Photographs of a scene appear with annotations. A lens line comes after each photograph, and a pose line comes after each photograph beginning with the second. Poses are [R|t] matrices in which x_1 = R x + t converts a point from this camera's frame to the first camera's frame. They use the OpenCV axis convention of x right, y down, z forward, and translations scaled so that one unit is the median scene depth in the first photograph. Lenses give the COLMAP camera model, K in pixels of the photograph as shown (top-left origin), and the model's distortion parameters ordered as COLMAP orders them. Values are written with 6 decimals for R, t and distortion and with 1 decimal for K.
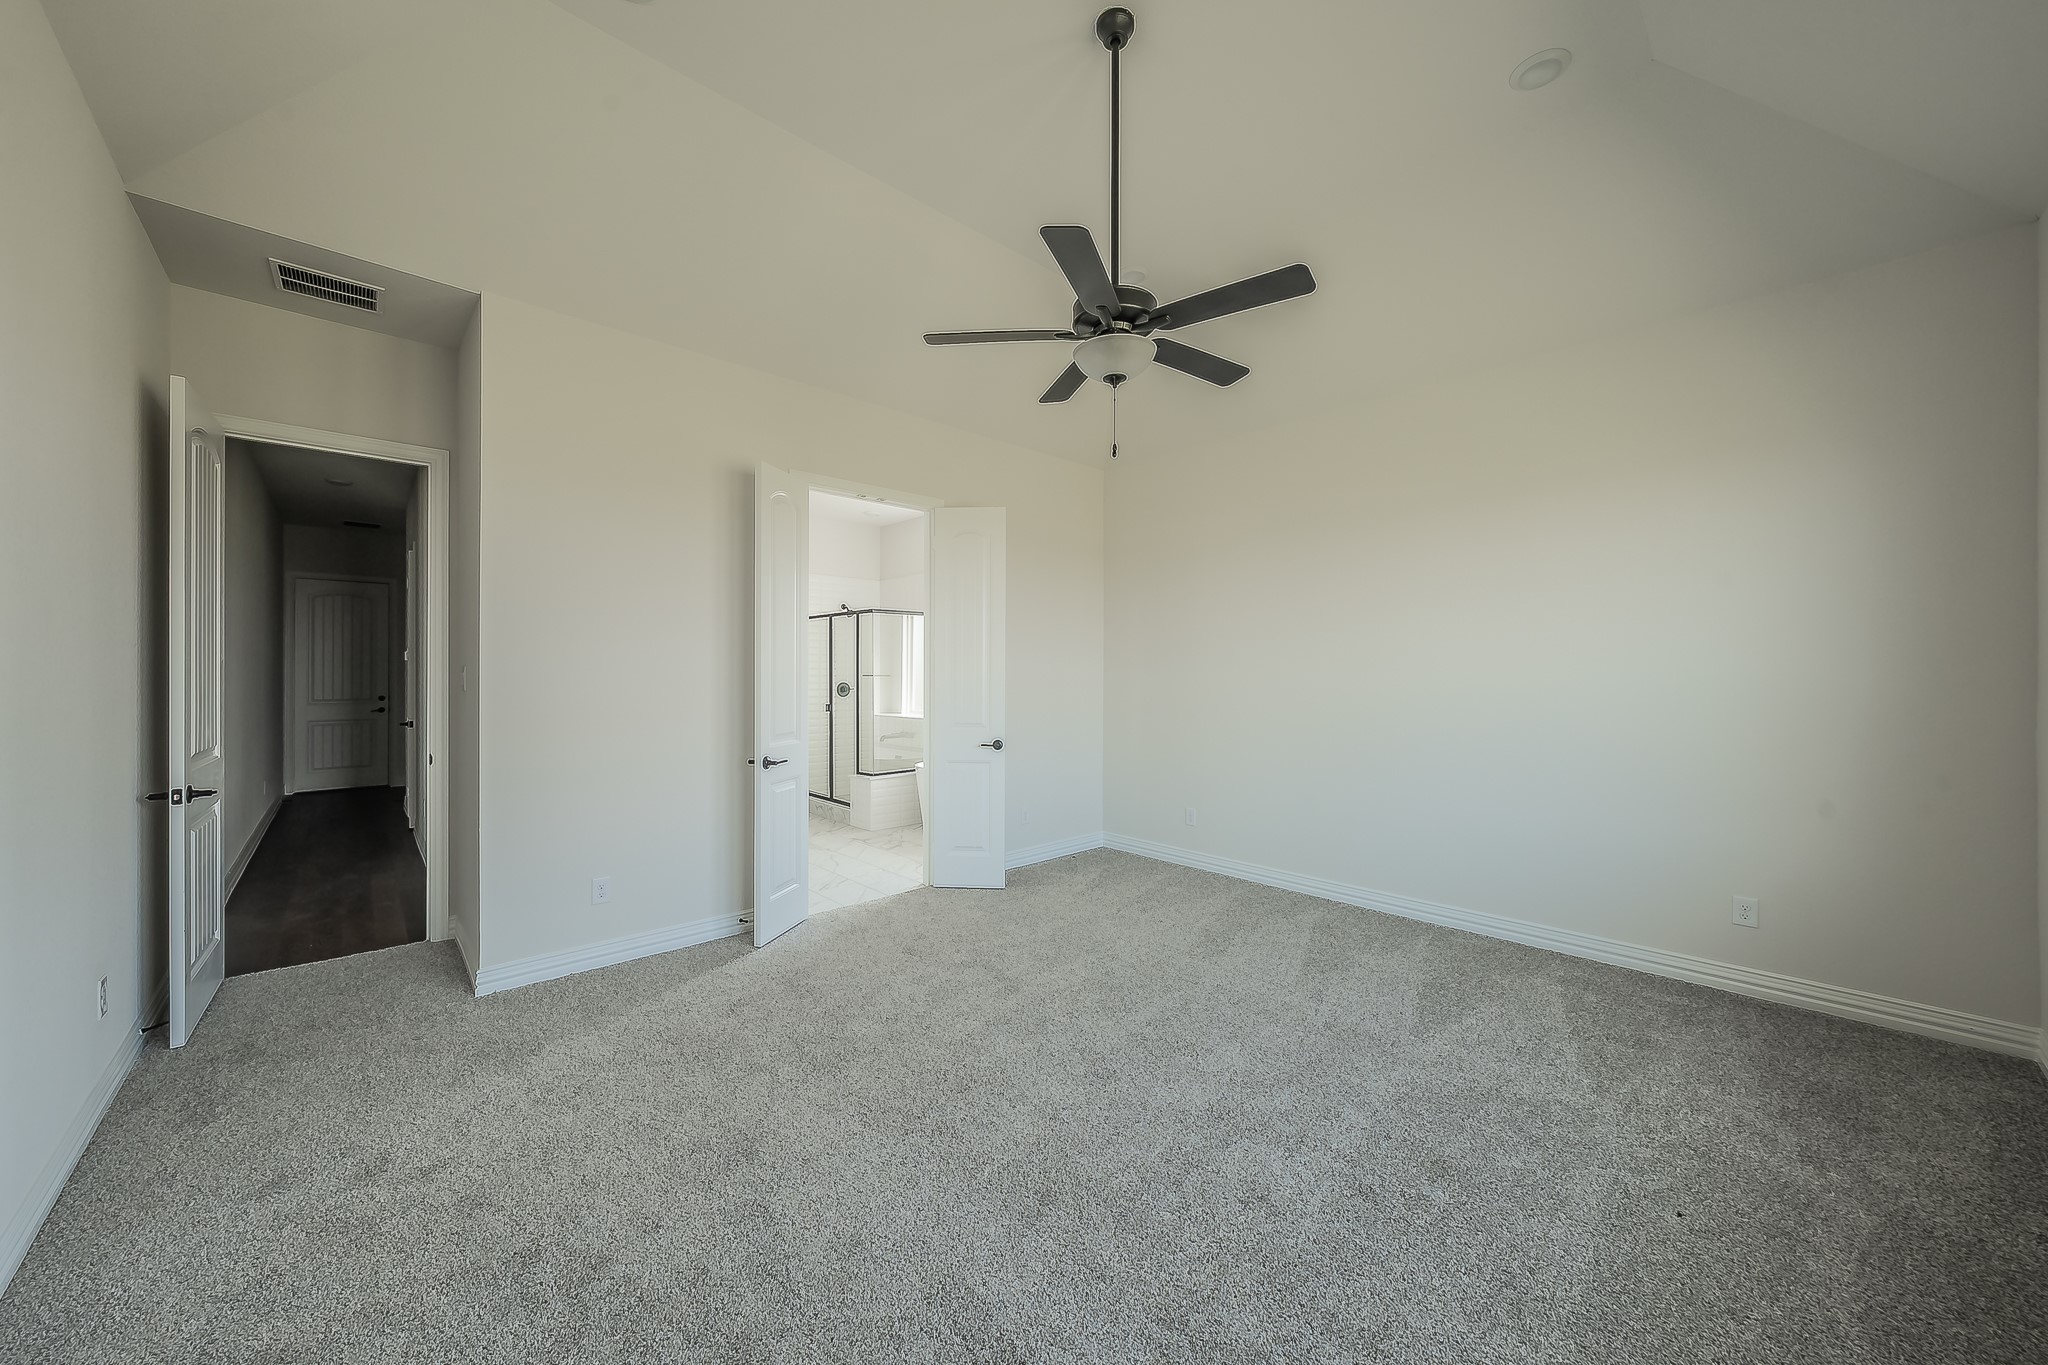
lens RADIAL K [[736.3, 0, 1019.3], [0, 736.3, 675.4], [0, 0, 1]] dist [-0.001103, -0.000018]
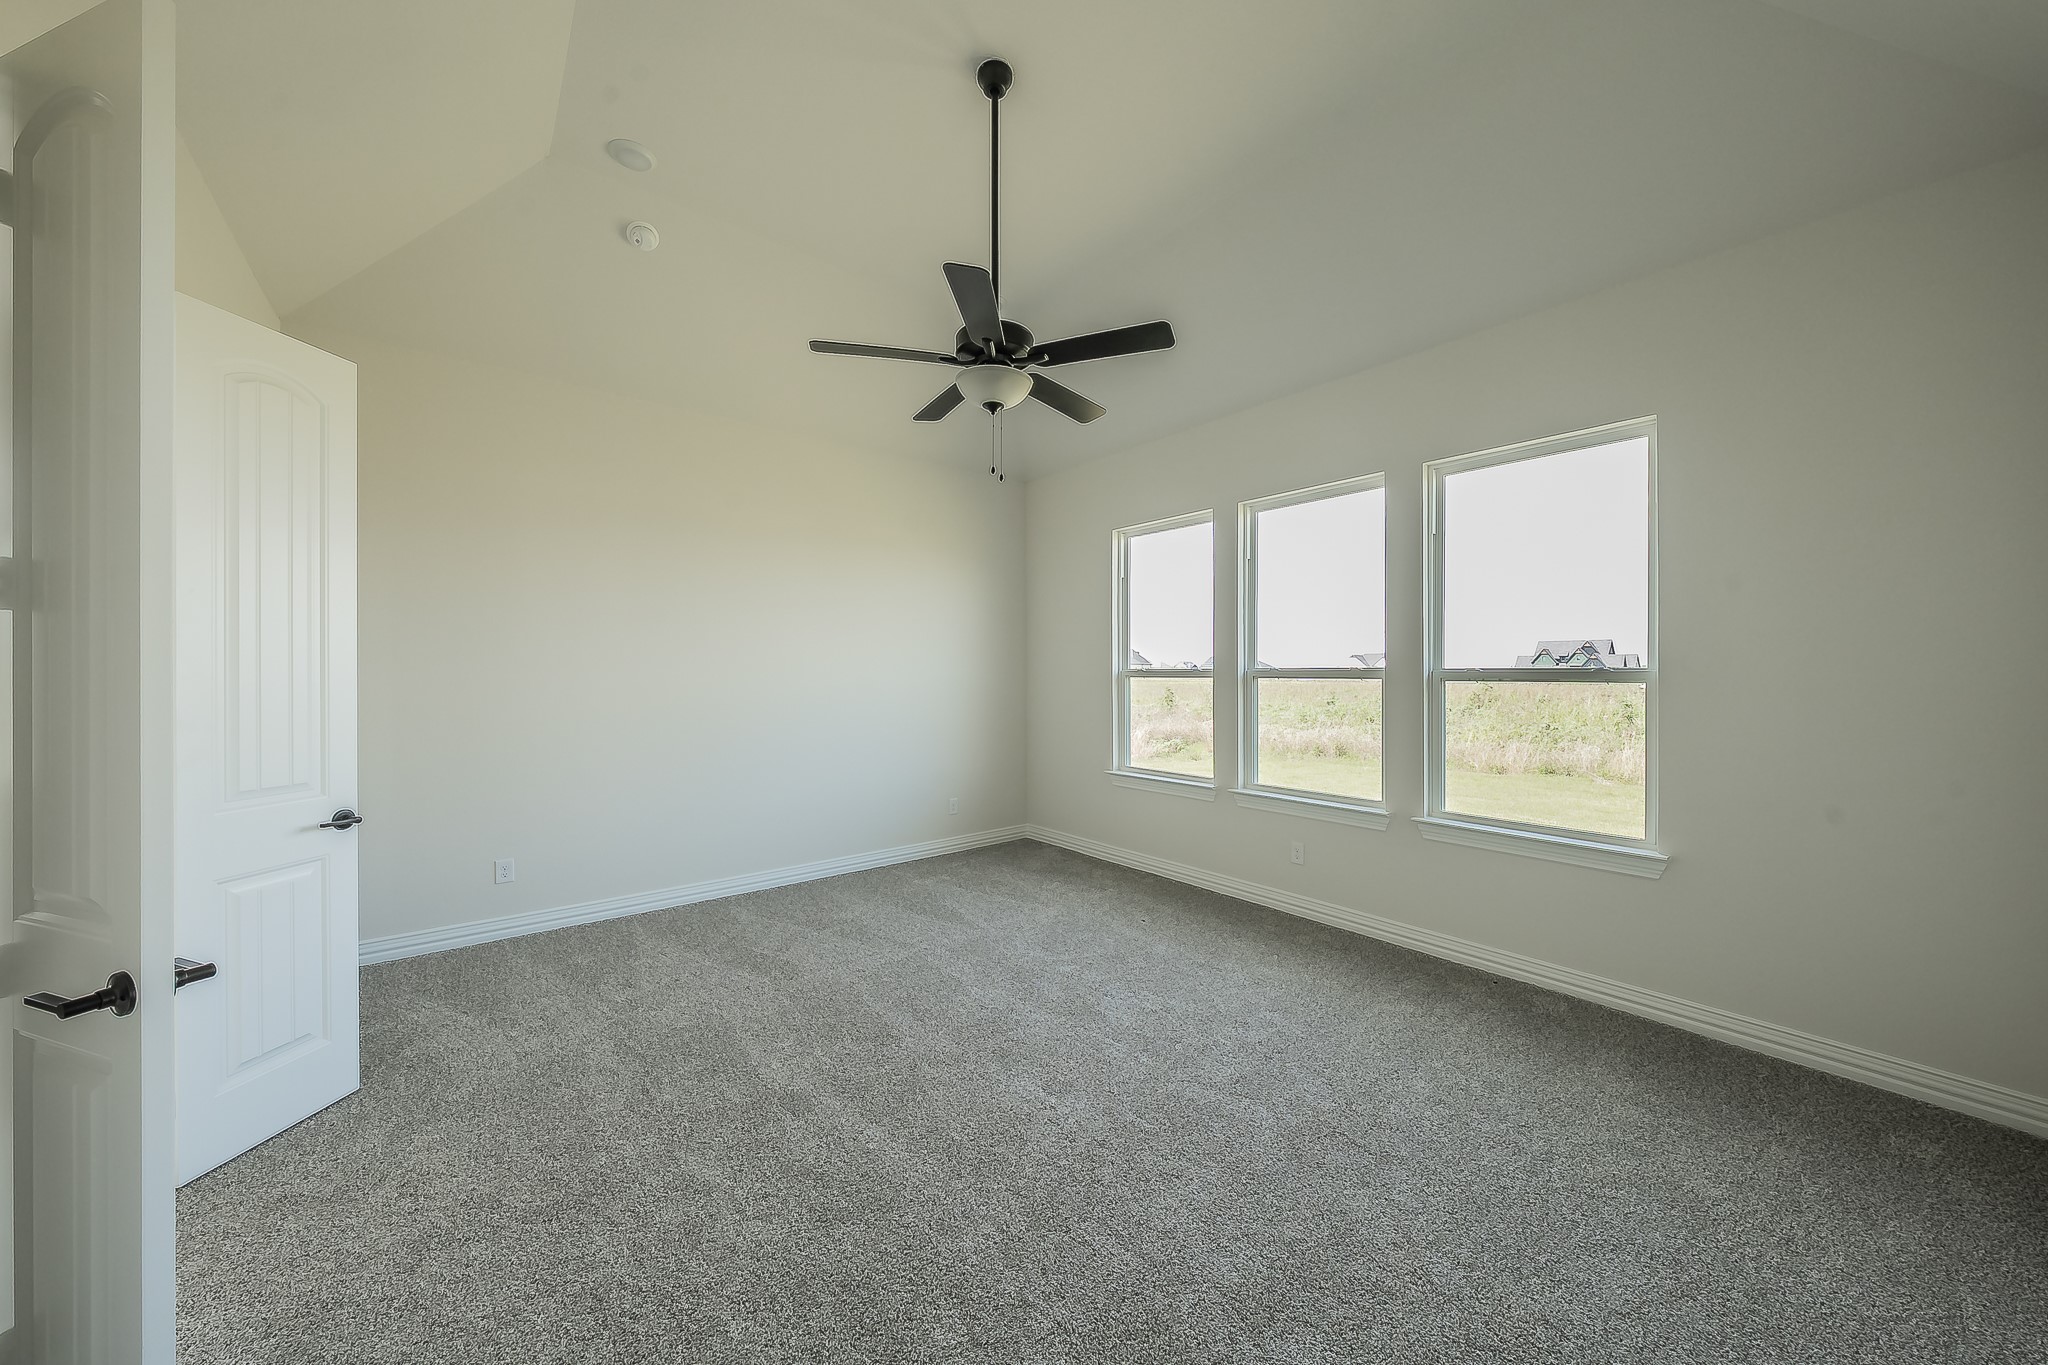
lens RADIAL K [[695.6, 0, 985.7], [0, 695.6, 675.9], [0, 0, 1]] dist [-0.000364, -0.000103]
pose [[0.052765, 0.000823, 0.998607, -0.870501], [-0.007557, 0.999971, -0.000425, -0.018718], [-0.998578, -0.007524, 0.052770, 0.924682]]
